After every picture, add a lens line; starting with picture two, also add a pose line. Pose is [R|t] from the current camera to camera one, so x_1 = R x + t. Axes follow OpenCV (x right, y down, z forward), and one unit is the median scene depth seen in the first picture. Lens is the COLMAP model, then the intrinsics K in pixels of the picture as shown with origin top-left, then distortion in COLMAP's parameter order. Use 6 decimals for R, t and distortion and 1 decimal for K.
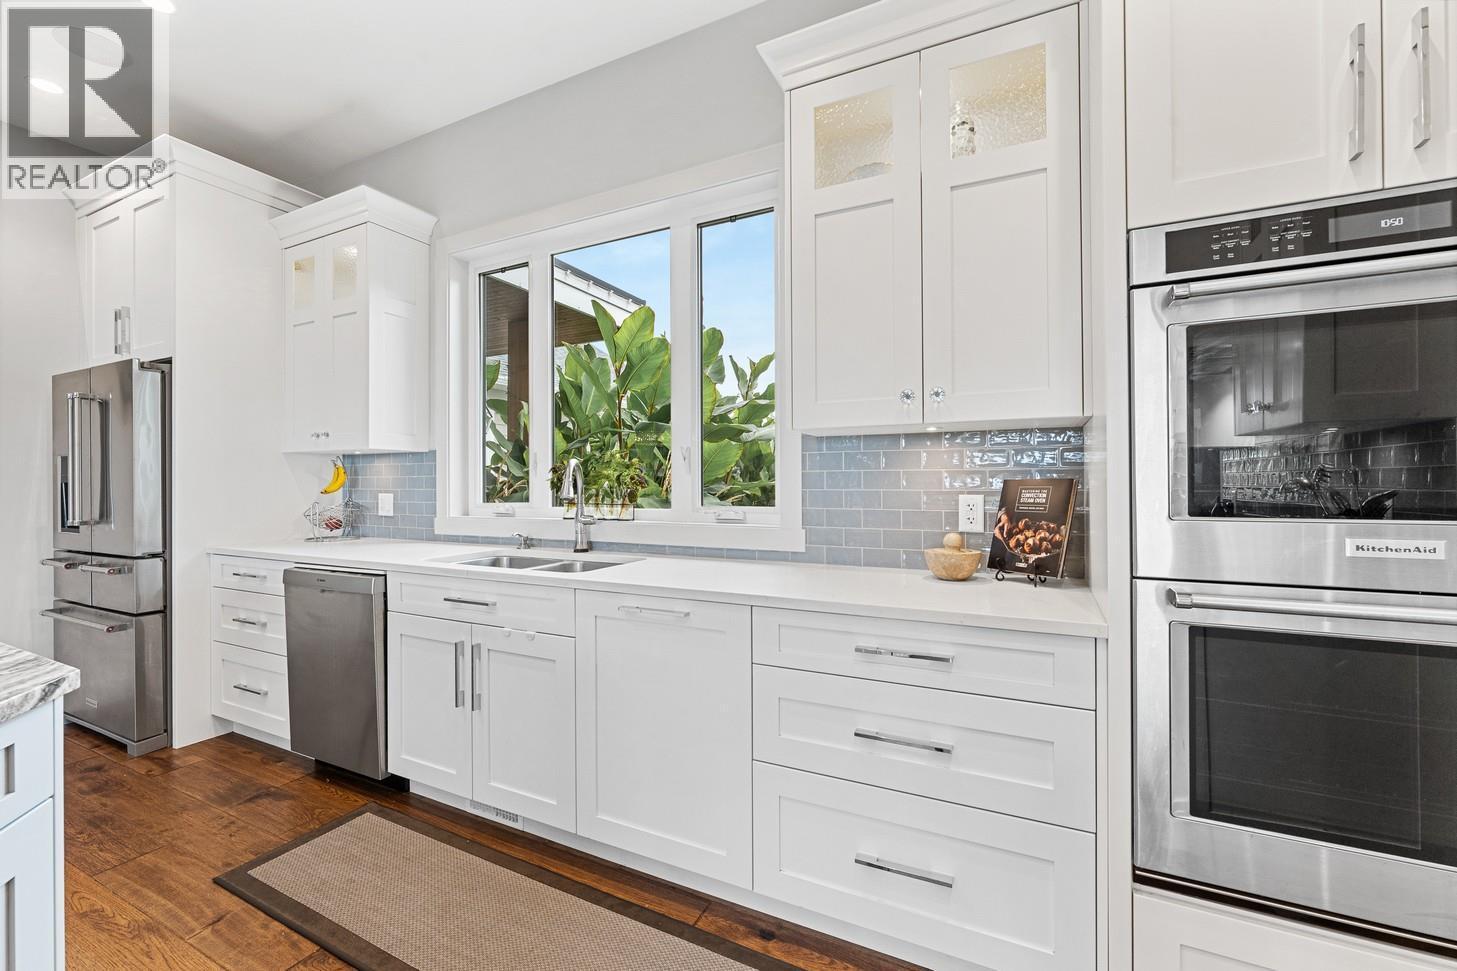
lens RADIAL K [[602.2, 0, 731.5], [0, 602.2, 479.0], [0, 0, 1]] dist [-0.004435, 0.000621]
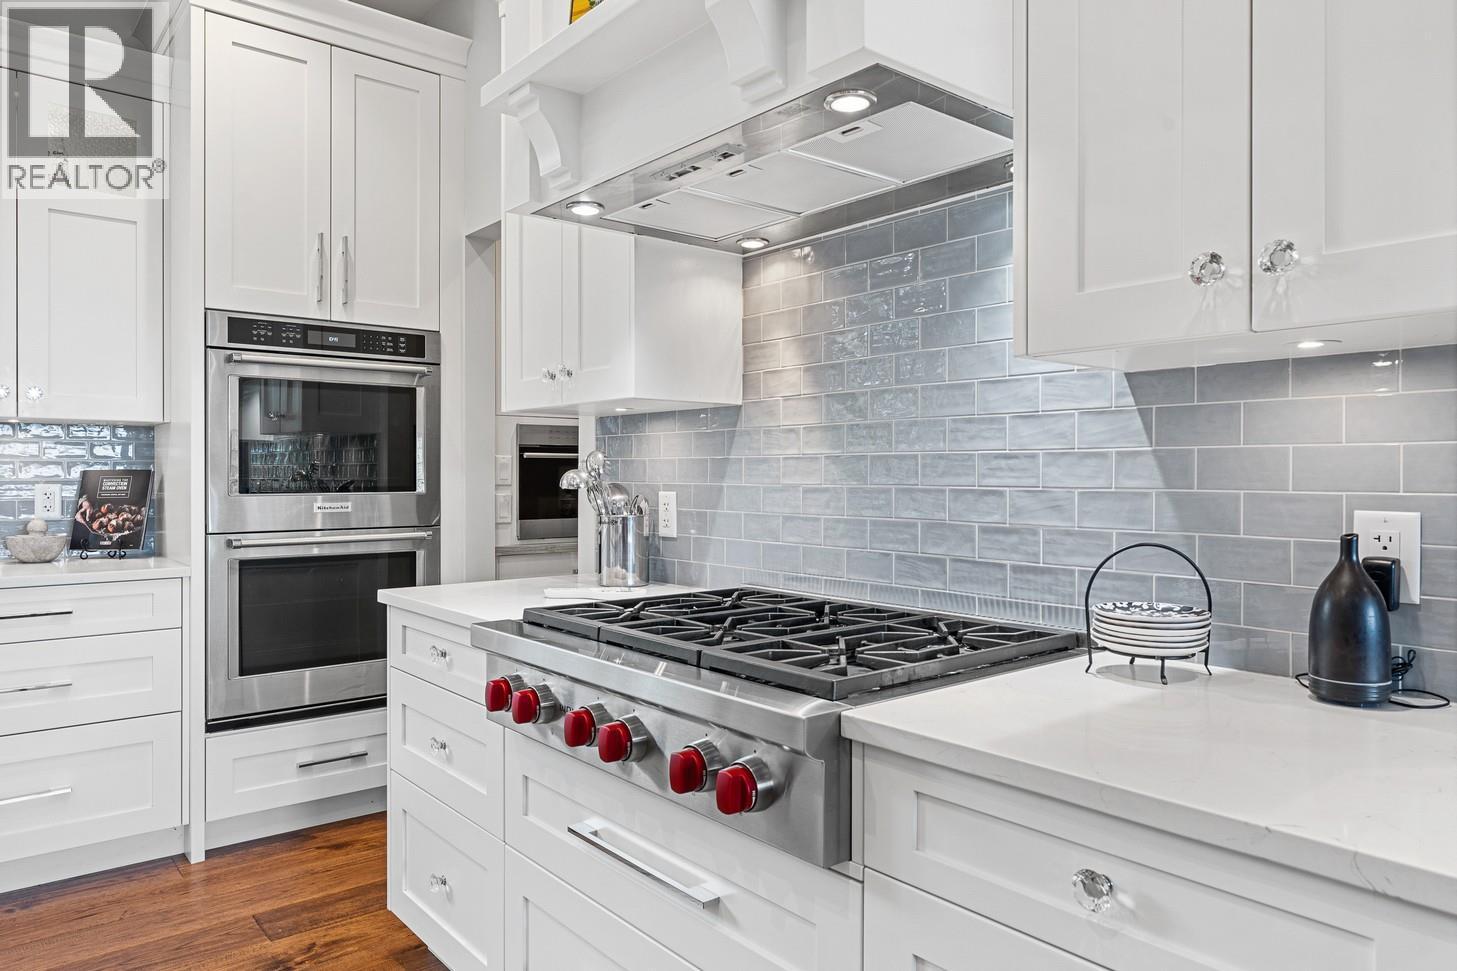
lens RADIAL K [[954.8, 0, 721.7], [0, 954.8, 477.8], [0, 0, 1]] dist [0.002433, 0.000537]
pose [[0.404347, 0.000319, 0.914606, -0.688066], [-0.009428, 0.999948, 0.003819, -0.002190], [-0.914557, -0.010167, 0.404329, -0.793119]]
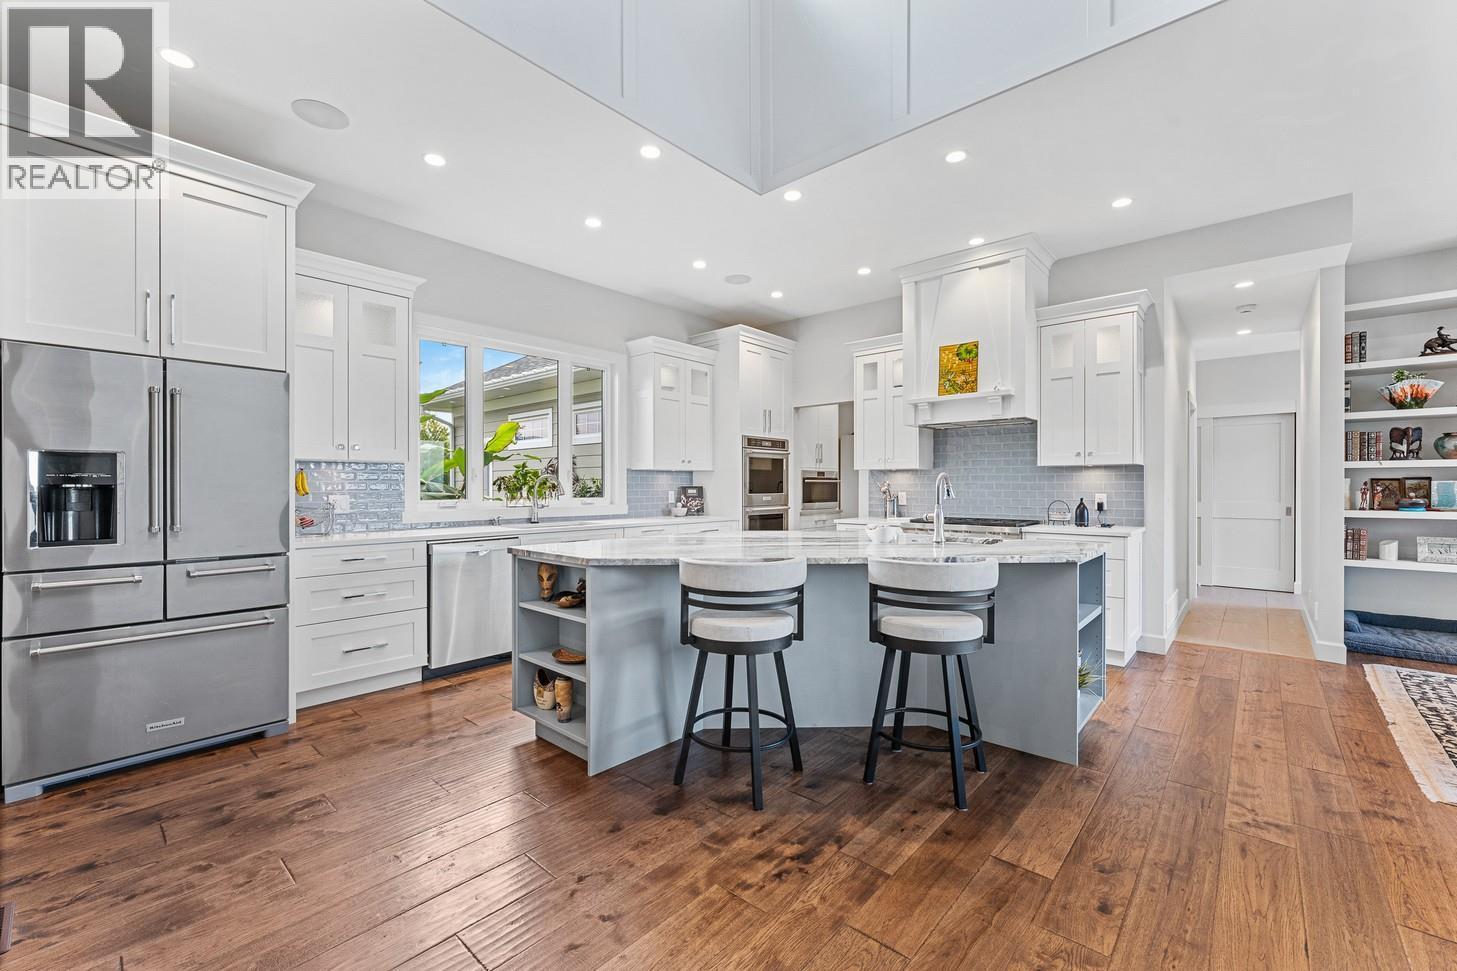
lens RADIAL K [[602.2, 0, 723.8], [0, 602.2, 486.1], [0, 0, 1]] dist [-0.004435, 0.000621]
pose [[0.261340, 0.004482, 0.965236, -2.697989], [-0.006156, 0.999977, -0.002976, 0.007692], [-0.965227, -0.005164, 0.261361, -0.090039]]
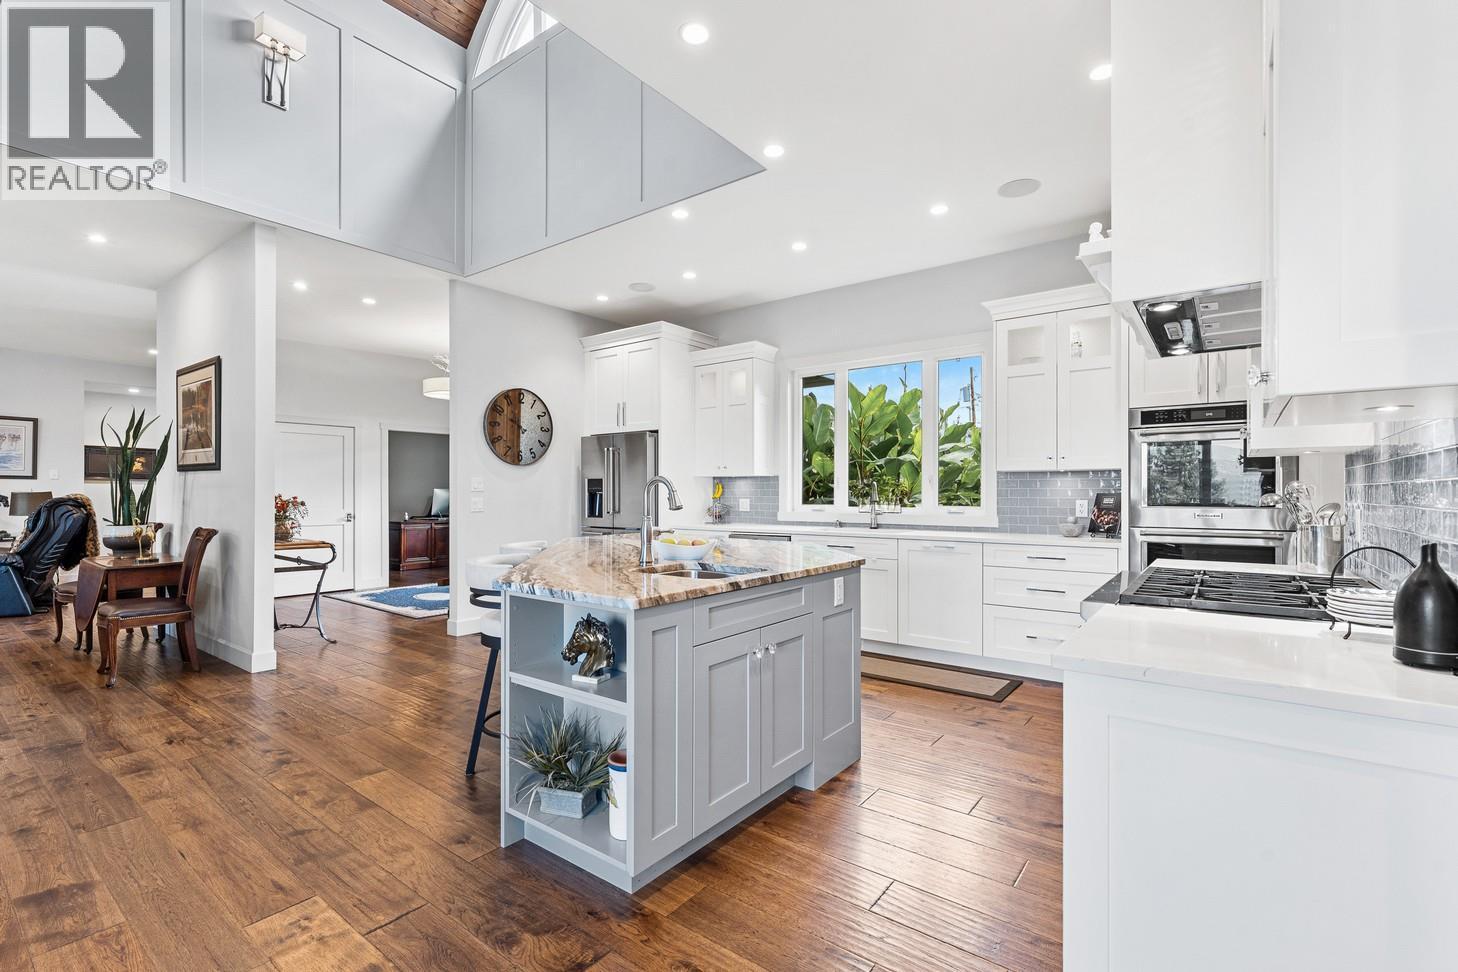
lens RADIAL K [[659.1, 0, 729.0], [0, 659.1, 494.8], [0, 0, 1]] dist [0.000394, 0.000402]
pose [[0.982459, 0.004581, -0.186424, -0.435839], [-0.002673, 0.999941, 0.010482, -0.015358], [0.186461, -0.009800, 0.982414, -1.673498]]
